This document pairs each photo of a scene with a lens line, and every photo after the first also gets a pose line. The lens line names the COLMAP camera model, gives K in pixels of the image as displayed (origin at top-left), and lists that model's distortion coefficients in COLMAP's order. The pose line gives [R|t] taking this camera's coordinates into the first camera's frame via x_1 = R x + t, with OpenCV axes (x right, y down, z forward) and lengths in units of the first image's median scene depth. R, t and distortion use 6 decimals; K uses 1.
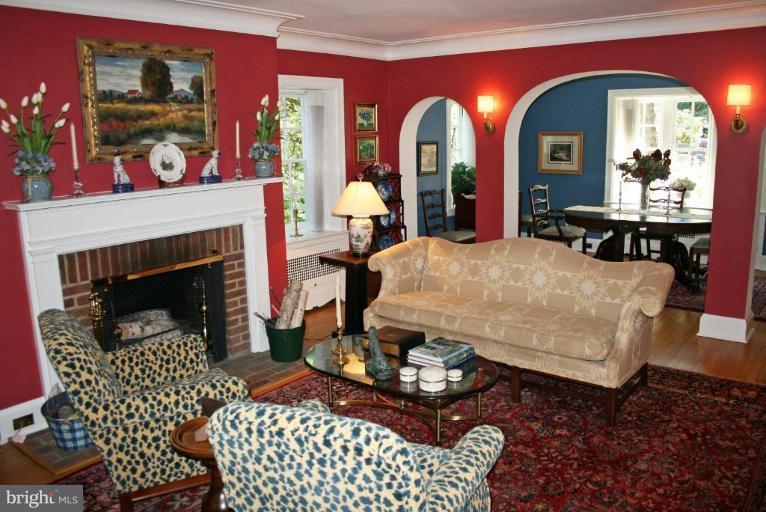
lens RADIAL K [[647.4, 0, 383.0], [0, 647.4, 256.0], [0, 0, 1]] dist [-0.149094, 0.144427]
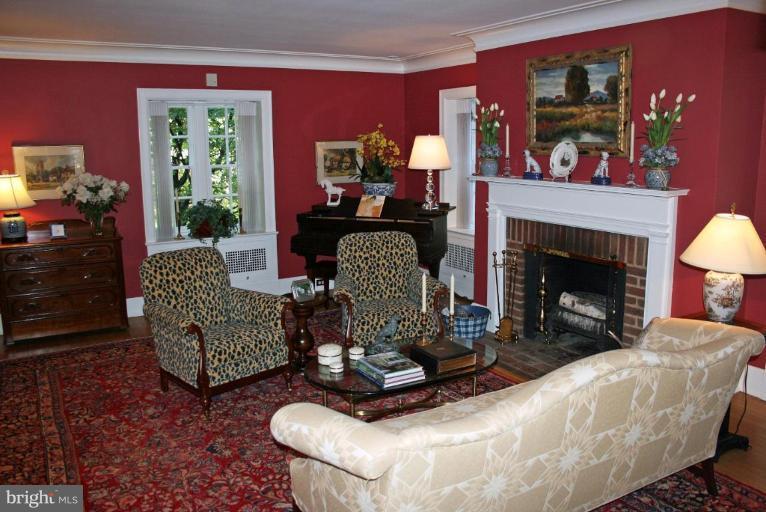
lens RADIAL K [[647.4, 0, 383.0], [0, 647.4, 256.0], [0, 0, 1]] dist [-0.149094, 0.144427]
pose [[-0.359959, 0.193961, -0.912584, 0.811310], [-0.160166, 0.950782, 0.265256, -0.226731], [0.919117, 0.241646, -0.311176, 1.073982]]
